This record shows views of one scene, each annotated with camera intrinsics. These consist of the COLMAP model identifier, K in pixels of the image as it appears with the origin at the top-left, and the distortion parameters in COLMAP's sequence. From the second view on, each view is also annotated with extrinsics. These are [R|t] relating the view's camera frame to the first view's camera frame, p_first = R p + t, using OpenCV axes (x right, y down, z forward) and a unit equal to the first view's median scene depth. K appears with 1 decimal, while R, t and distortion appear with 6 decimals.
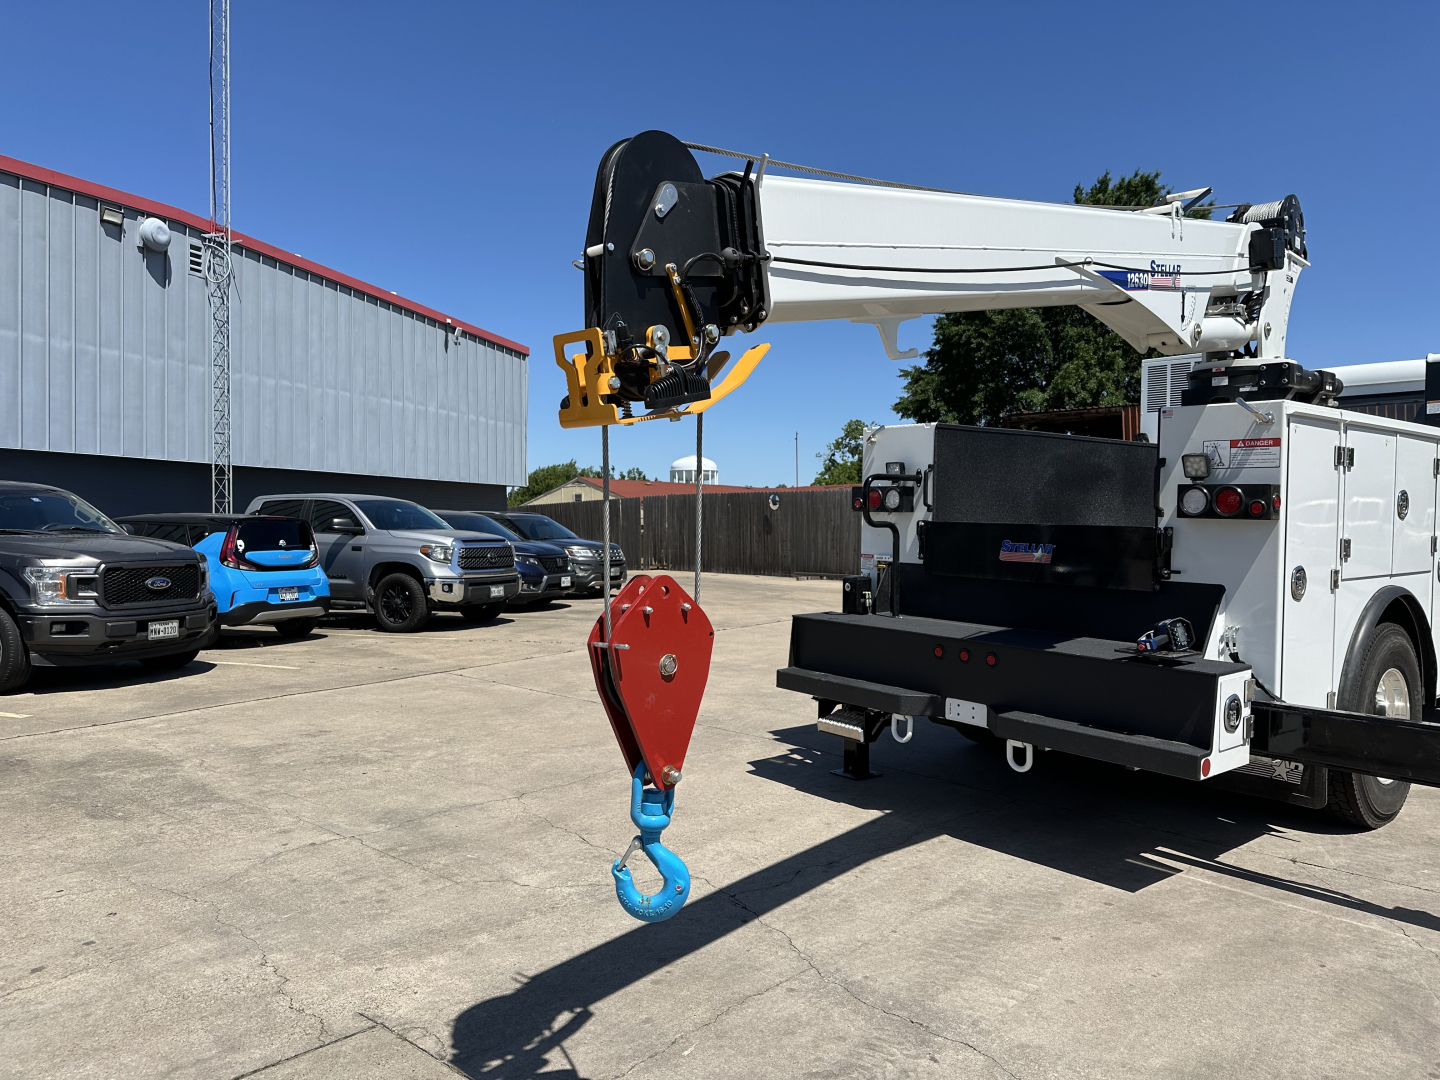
lens RADIAL K [[1007.0, 0, 721.8], [0, 1007.0, 529.3], [0, 0, 1]] dist [0.025222, -0.037883]
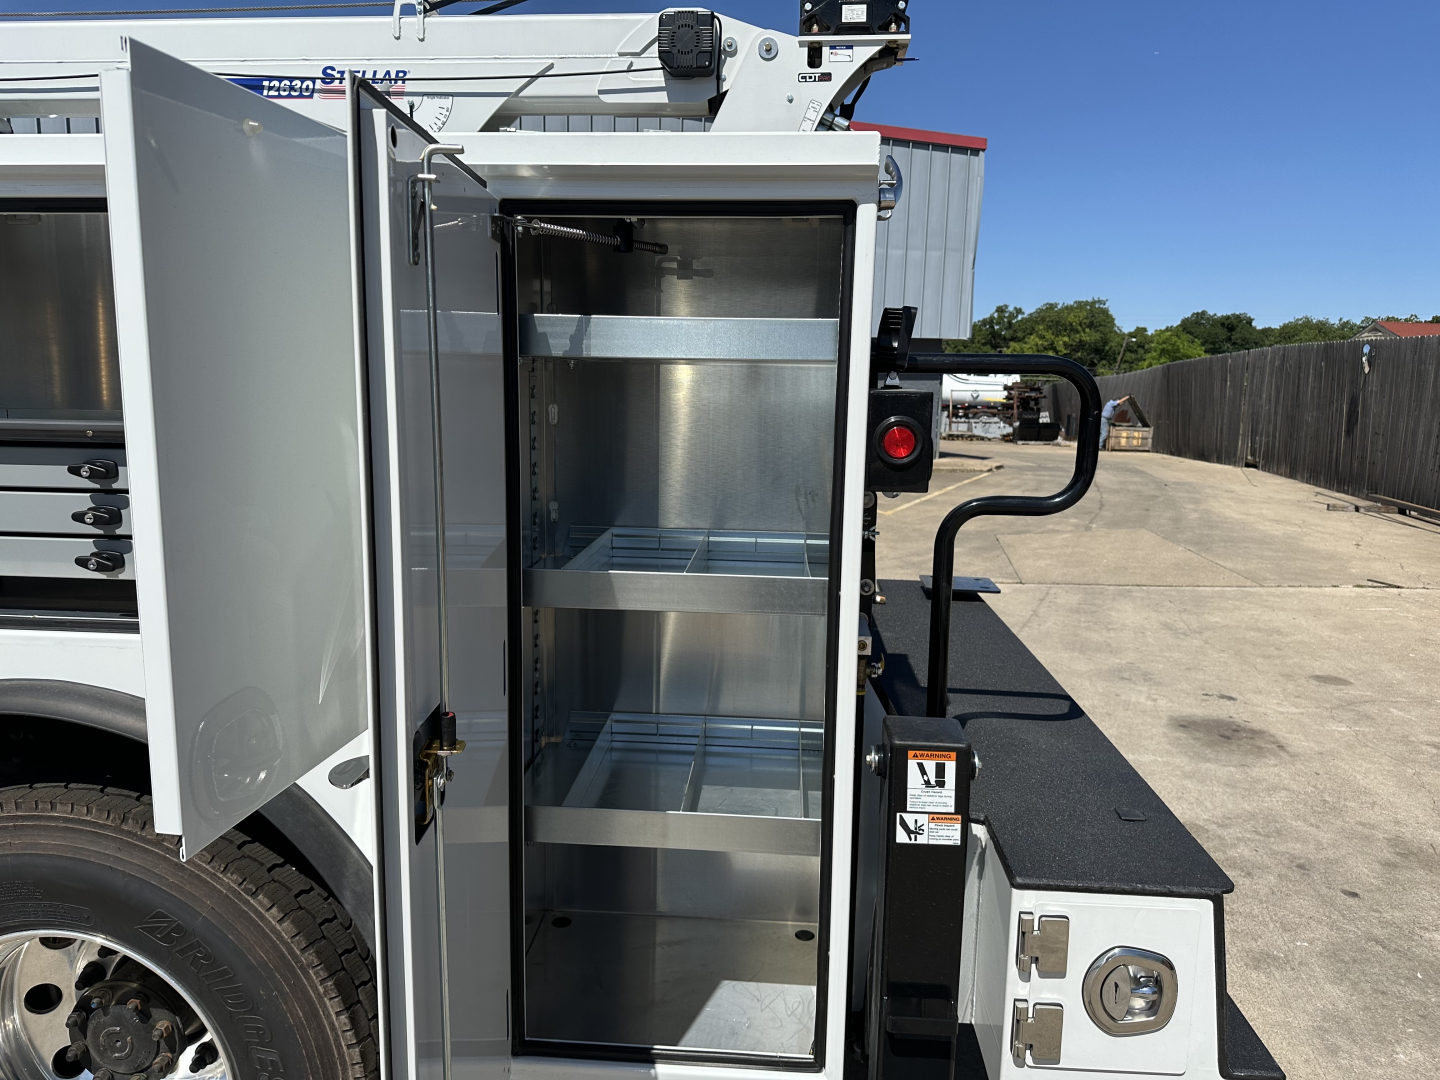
lens RADIAL K [[1007.0, 0, 721.8], [0, 1007.0, 529.3], [0, 0, 1]] dist [0.025222, -0.037883]
pose [[0.573201, 0.135772, -0.808088, 0.542375], [-0.022333, 0.988399, 0.150226, -0.019818], [0.819111, -0.068063, 0.569583, 0.728763]]
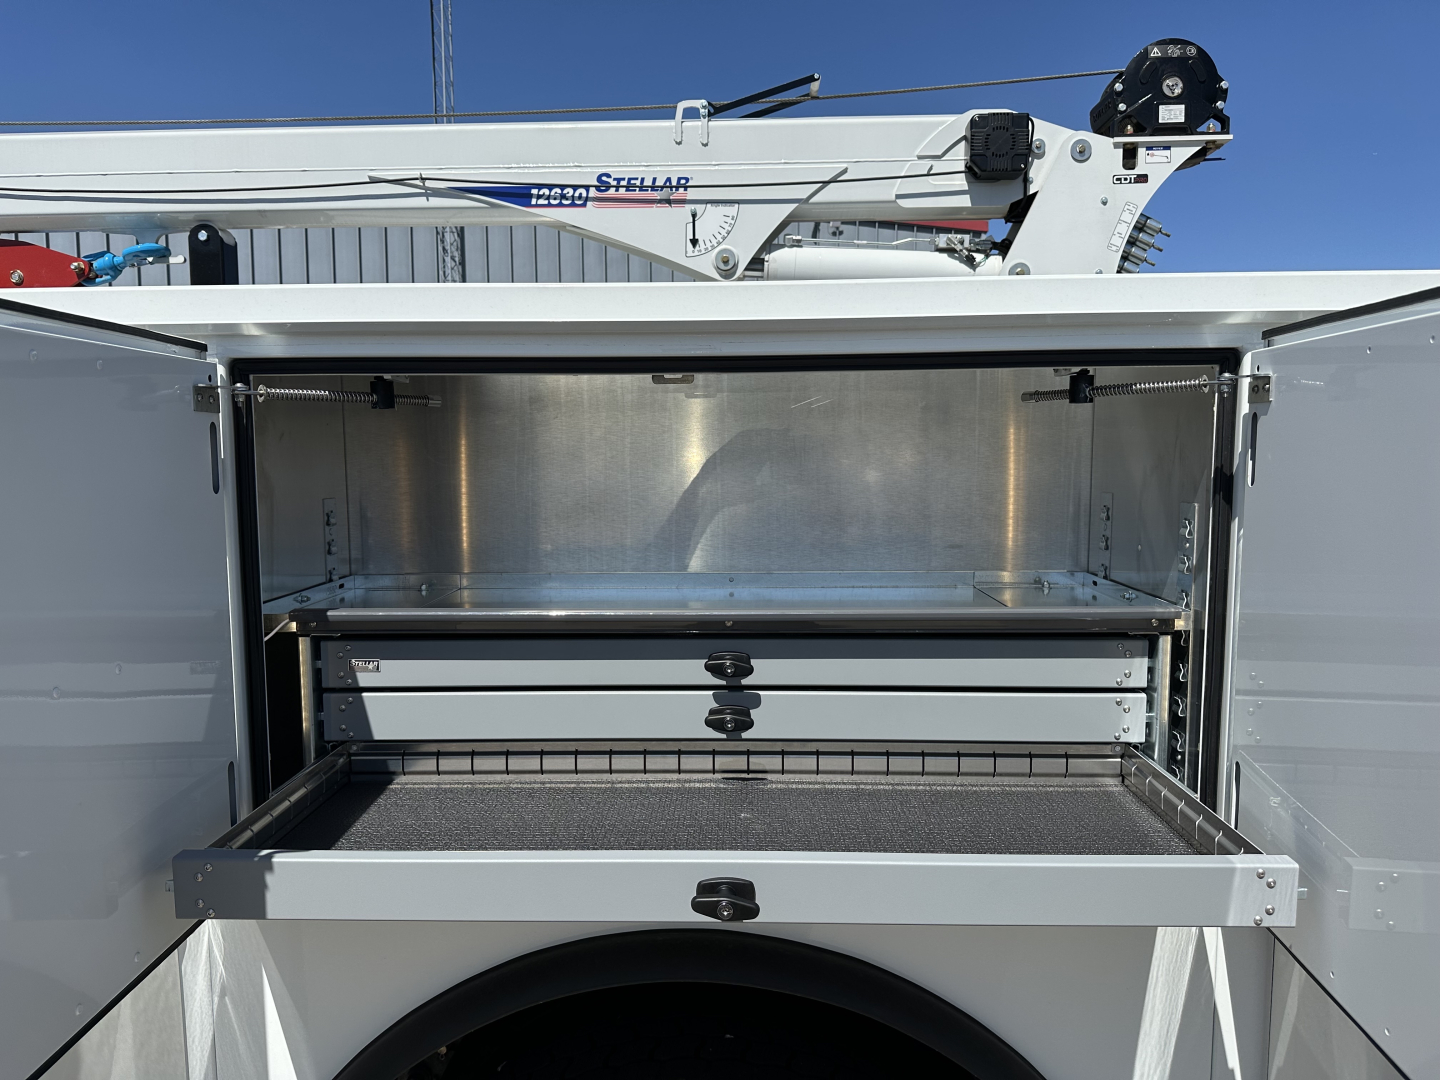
lens RADIAL K [[993.5, 0, 723.0], [0, 993.5, 562.3], [0, 0, 1]] dist [0.083669, -0.140411]
pose [[0.611582, 0.085924, -0.786501, 0.484752], [0.000482, 0.994045, 0.108972, -0.027698], [0.791181, -0.067024, 0.607899, 0.679587]]
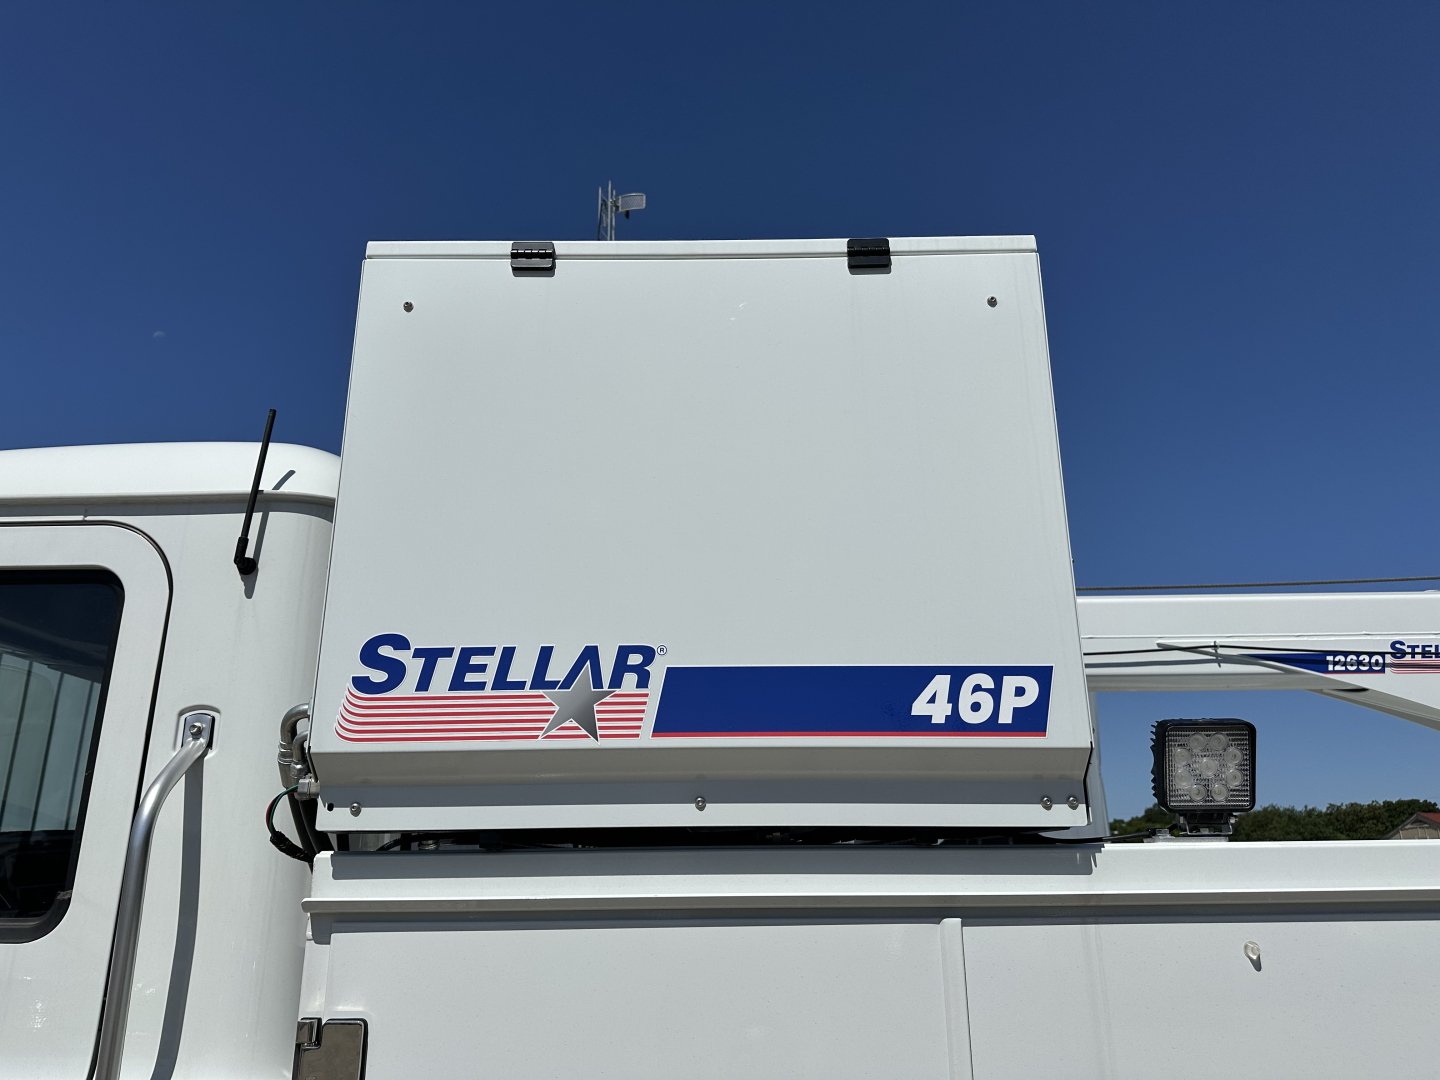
lens RADIAL K [[999.5, 0, 727.8], [0, 999.5, 556.7], [0, 0, 1]] dist [0.079427, -0.100678]
pose [[0.627280, -0.237032, -0.741846, 0.373394], [0.004207, 0.953575, -0.301126, -0.038744], [0.778782, 0.185770, 0.599156, 0.553822]]
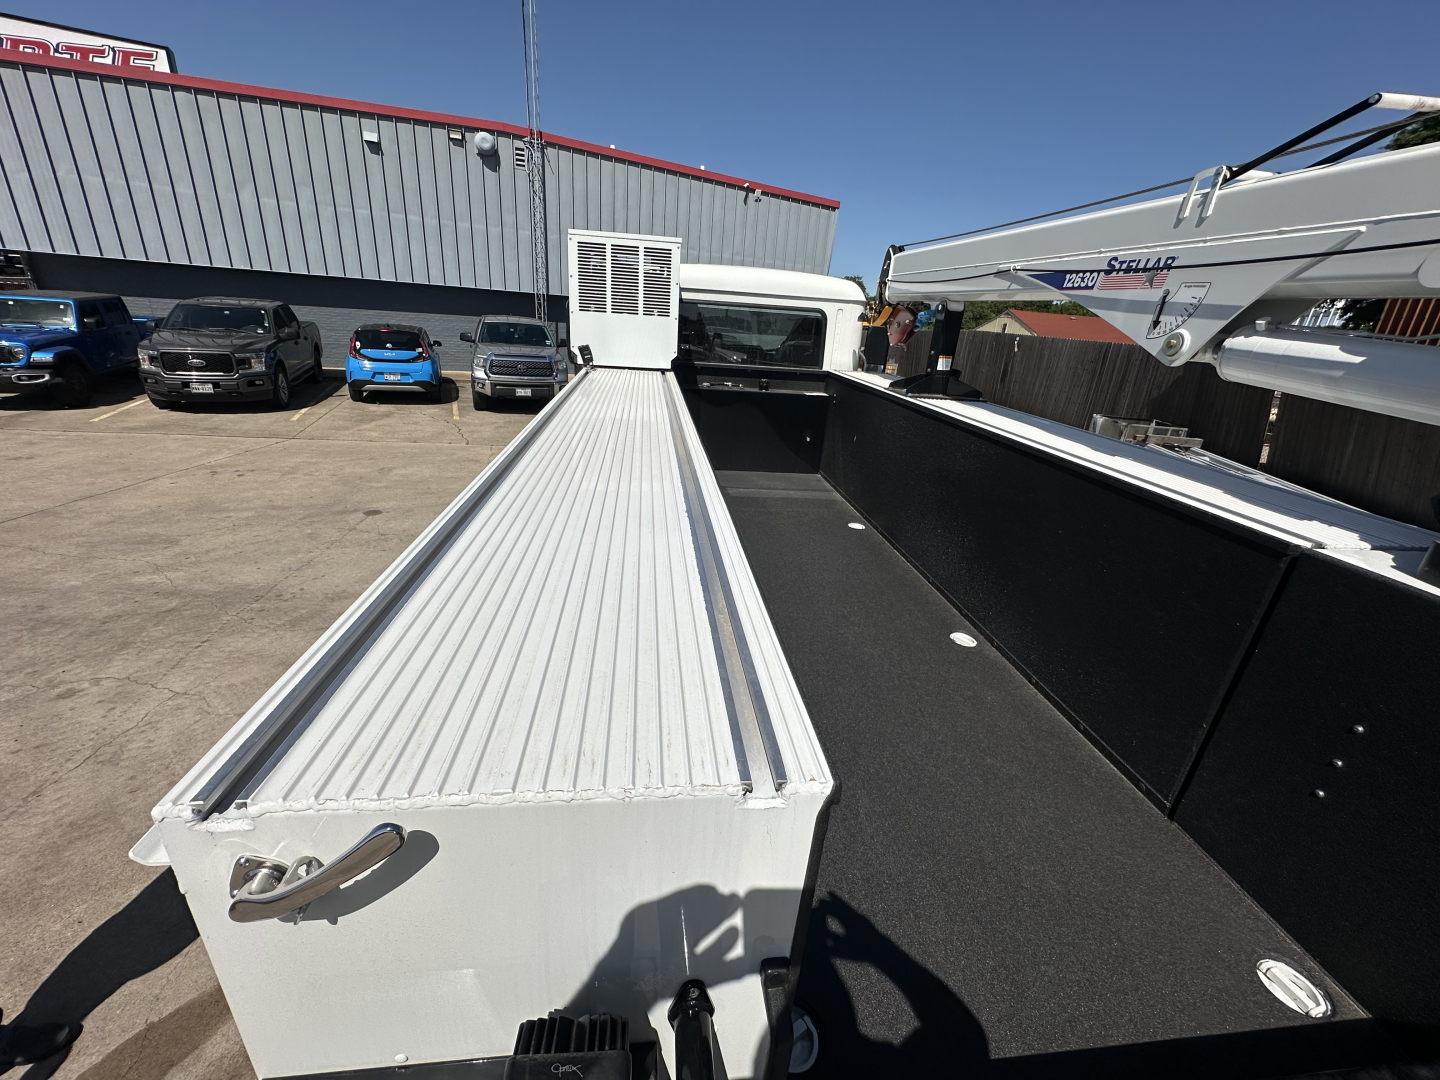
lens RADIAL K [[572.5, 0, 721.7], [0, 572.5, 541.3], [0, 0, 1]] dist [-0.000177, -0.000846]
pose [[0.689184, 0.315320, -0.652379, 0.552440], [-0.074212, 0.926330, 0.369331, -0.063257], [0.720776, -0.206123, 0.661812, 0.541411]]
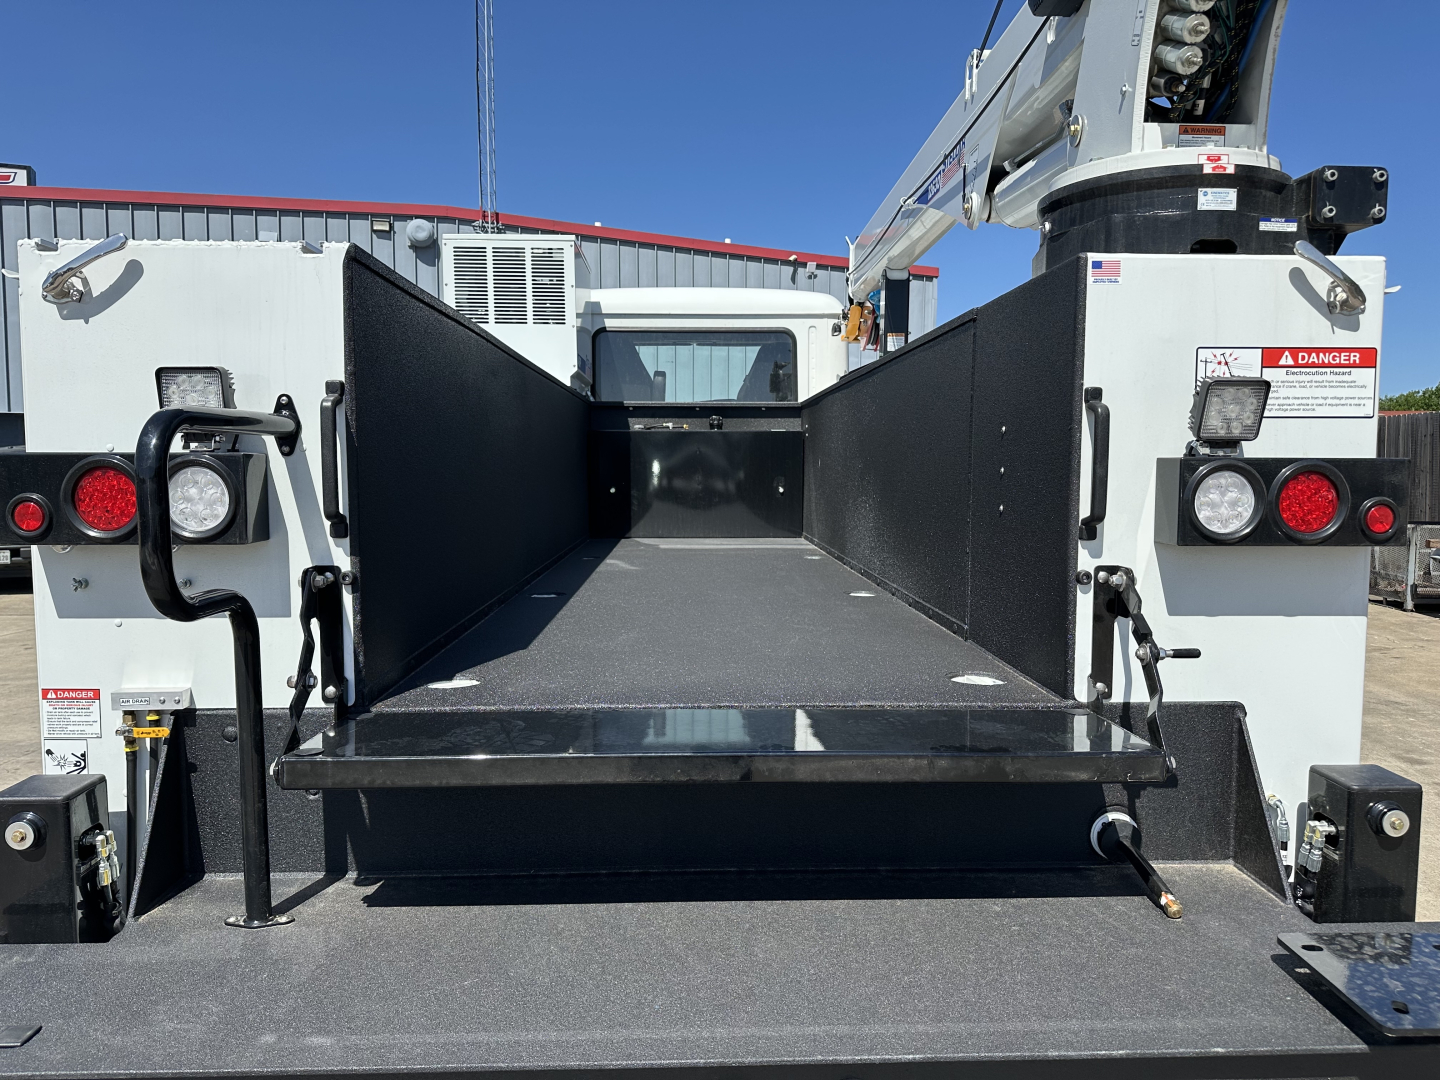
lens RADIAL K [[999.5, 0, 727.8], [0, 999.5, 556.7], [0, 0, 1]] dist [0.079427, -0.100678]
pose [[0.631419, 0.071227, -0.772164, 0.651766], [-0.005743, 0.996175, 0.087195, -0.015033], [0.775421, -0.050622, 0.629413, 0.526195]]
